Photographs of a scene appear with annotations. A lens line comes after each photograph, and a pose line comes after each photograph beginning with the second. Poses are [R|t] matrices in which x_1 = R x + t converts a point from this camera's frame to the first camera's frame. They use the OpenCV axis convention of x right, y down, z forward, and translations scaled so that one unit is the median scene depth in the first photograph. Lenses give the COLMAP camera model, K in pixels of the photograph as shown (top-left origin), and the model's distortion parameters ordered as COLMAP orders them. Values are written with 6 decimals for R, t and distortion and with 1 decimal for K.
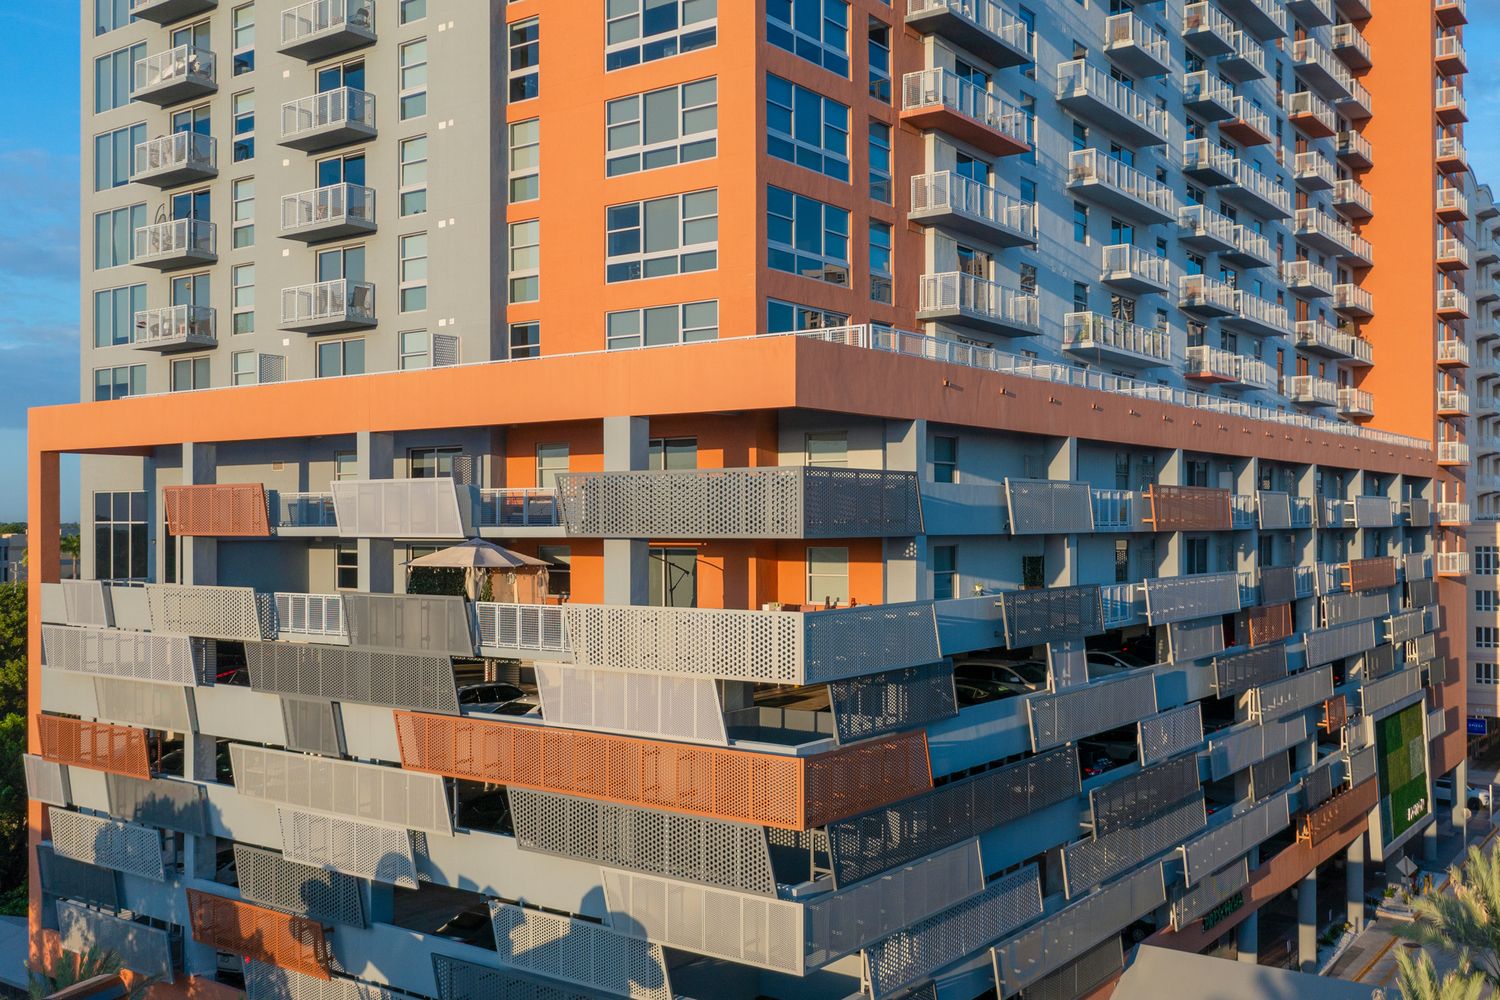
lens RADIAL K [[1401.3, 0, 750.0], [0, 1401.3, 500.0], [0, 0, 1]] dist [-0.004273, 0.000158]
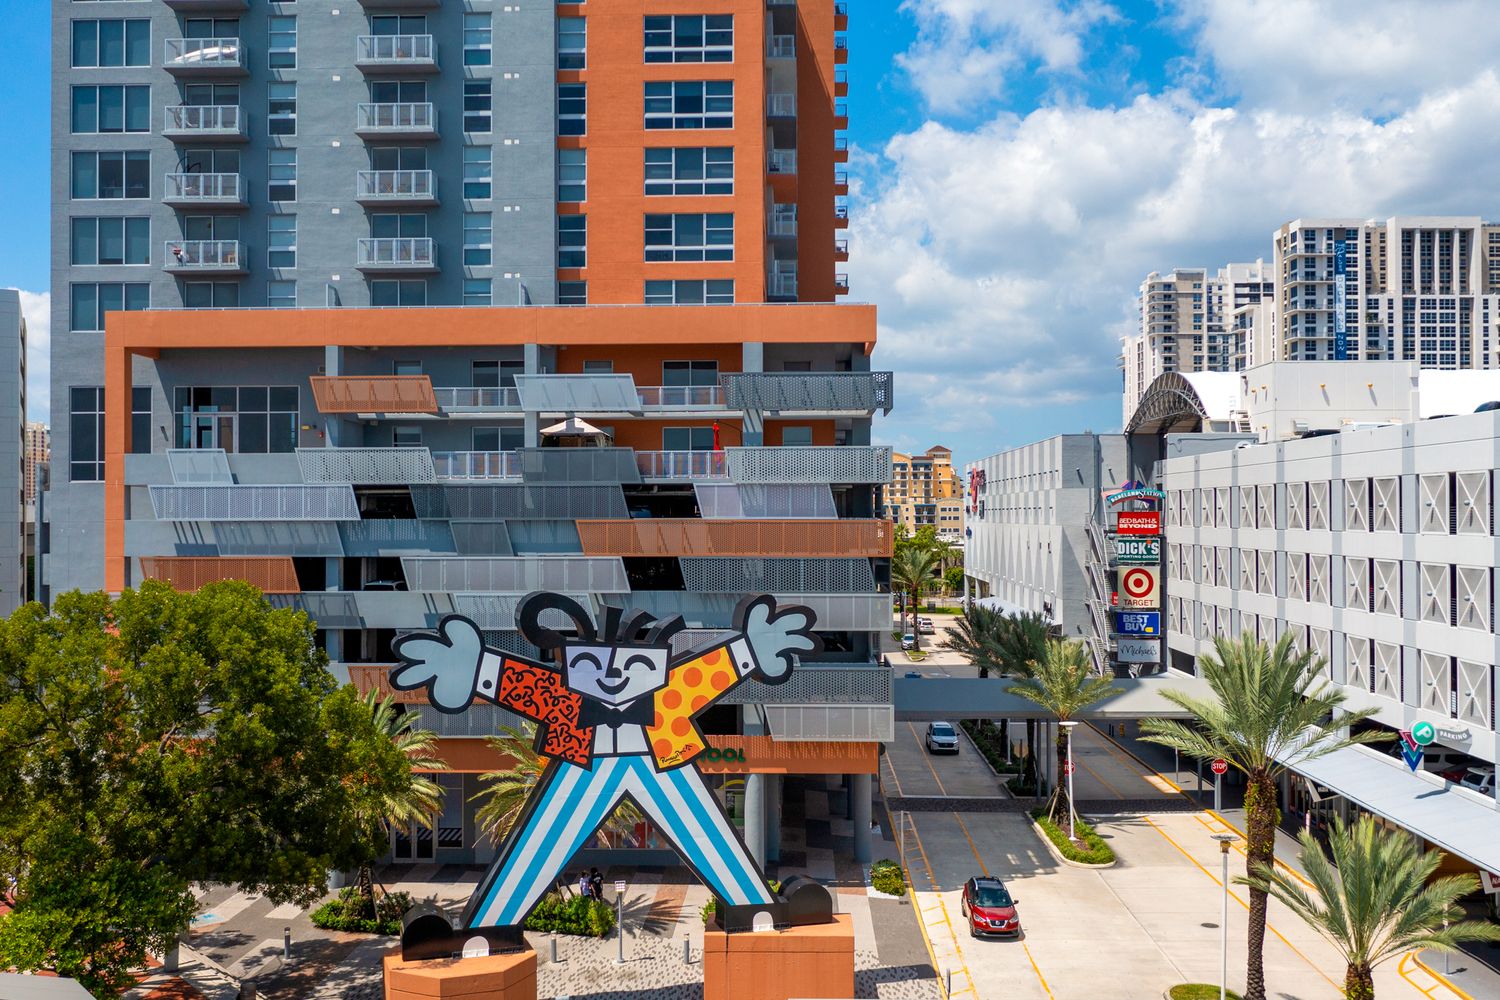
lens RADIAL K [[1401.3, 0, 750.0], [0, 1401.3, 500.0], [0, 0, 1]] dist [-0.004273, 0.000158]
pose [[0.819188, 0.004723, 0.573506, -0.874056], [-0.000604, 0.999973, -0.007374, 0.120774], [-0.573525, 0.005694, 0.819168, -0.349059]]
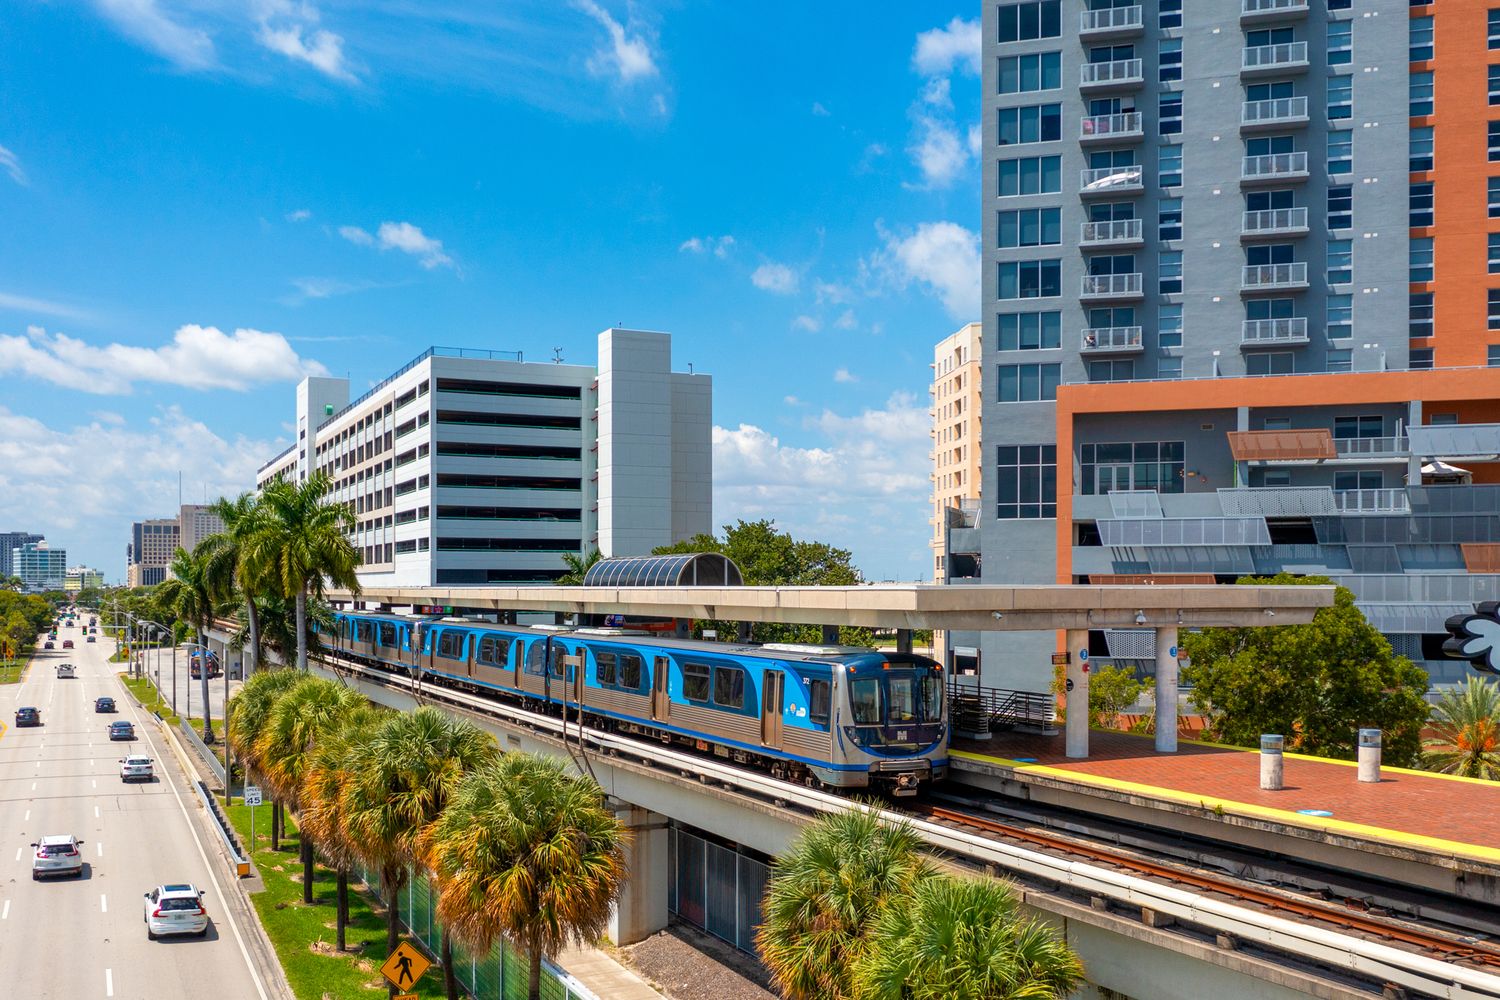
lens RADIAL K [[1412.5, 0, 752.6], [0, 1412.5, 603.9], [0, 0, 1]] dist [-0.014288, 0.001175]
pose [[0.940338, -0.004666, 0.340209, -1.606800], [-0.001246, 0.999852, 0.017156, 0.175322], [-0.340239, -0.016557, 0.940193, -0.430276]]
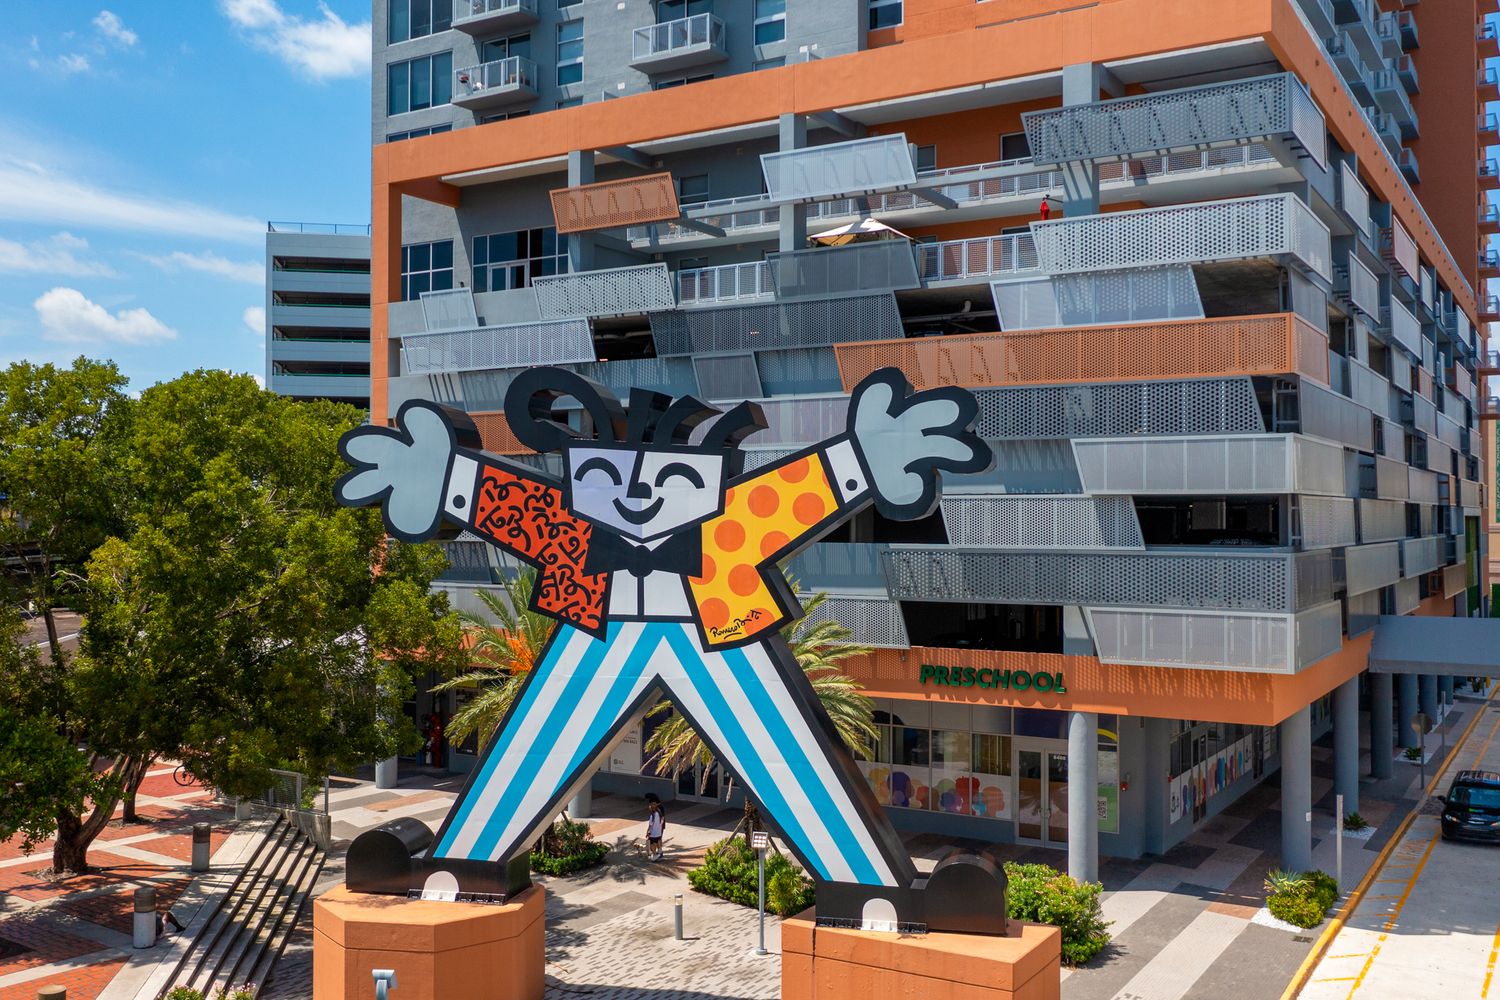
lens RADIAL K [[1401.3, 0, 750.0], [0, 1401.3, 500.0], [0, 0, 1]] dist [-0.004273, 0.000158]
pose [[0.995328, 0.002946, 0.096508, -0.379269], [-0.002247, 0.999970, -0.007350, 0.248905], [-0.096527, 0.007098, 0.995305, -0.110053]]
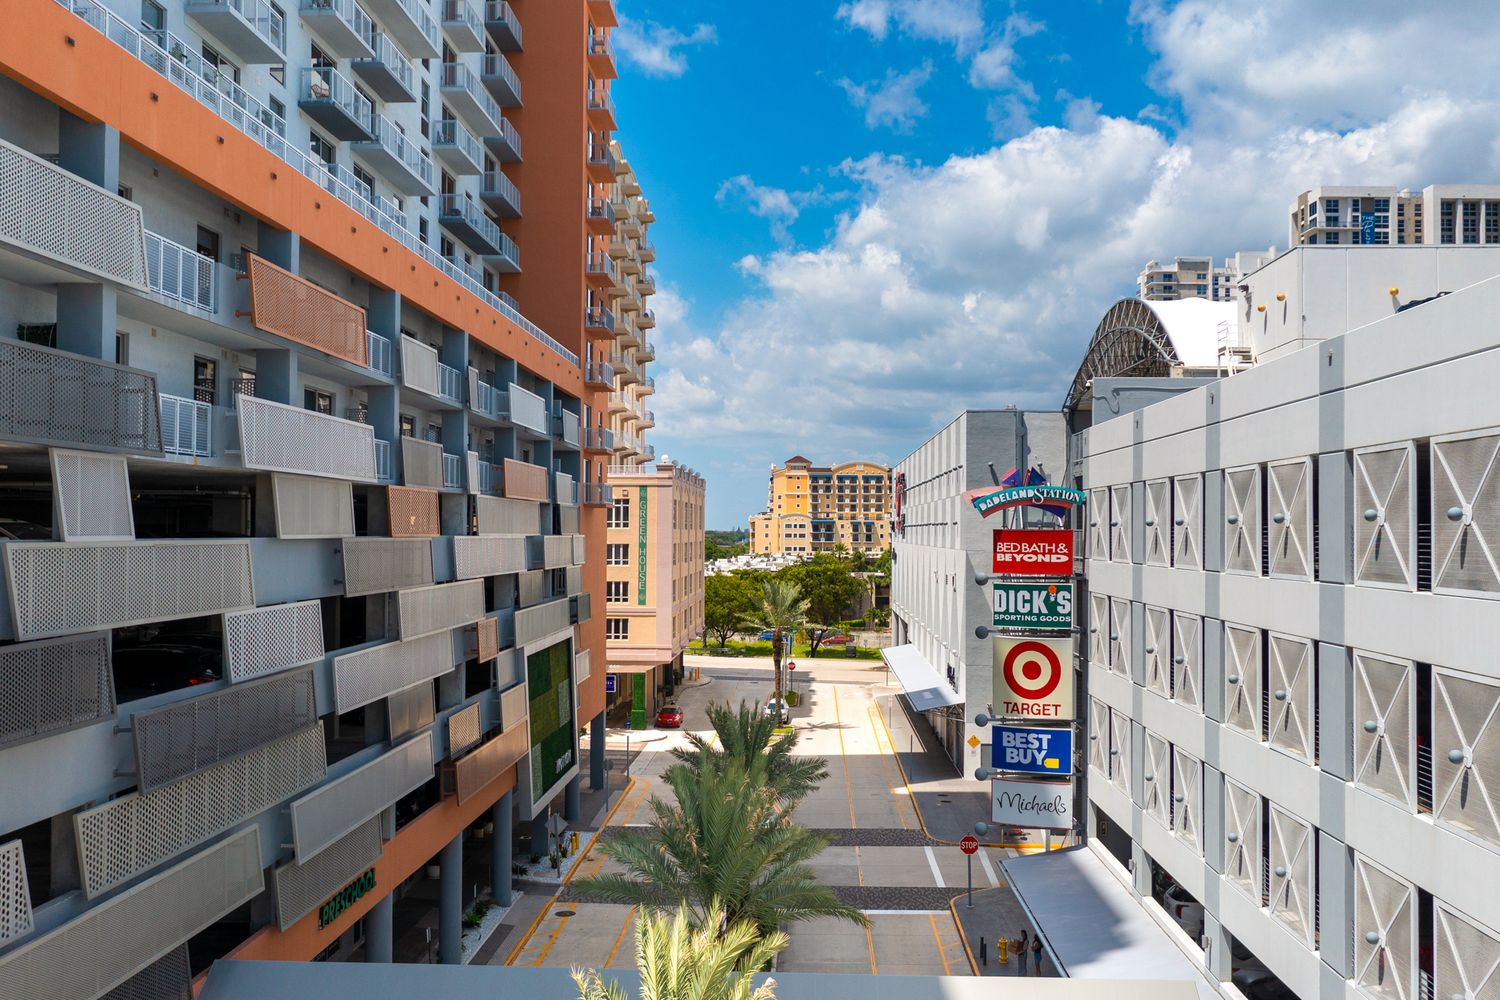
lens RADIAL K [[1401.3, 0, 750.0], [0, 1401.3, 500.0], [0, 0, 1]] dist [-0.004273, 0.000158]
pose [[0.823224, 0.018396, 0.567418, 0.114122], [-0.009380, 0.999779, -0.018805, 0.121976], [-0.567639, 0.010158, 0.823215, 0.344008]]
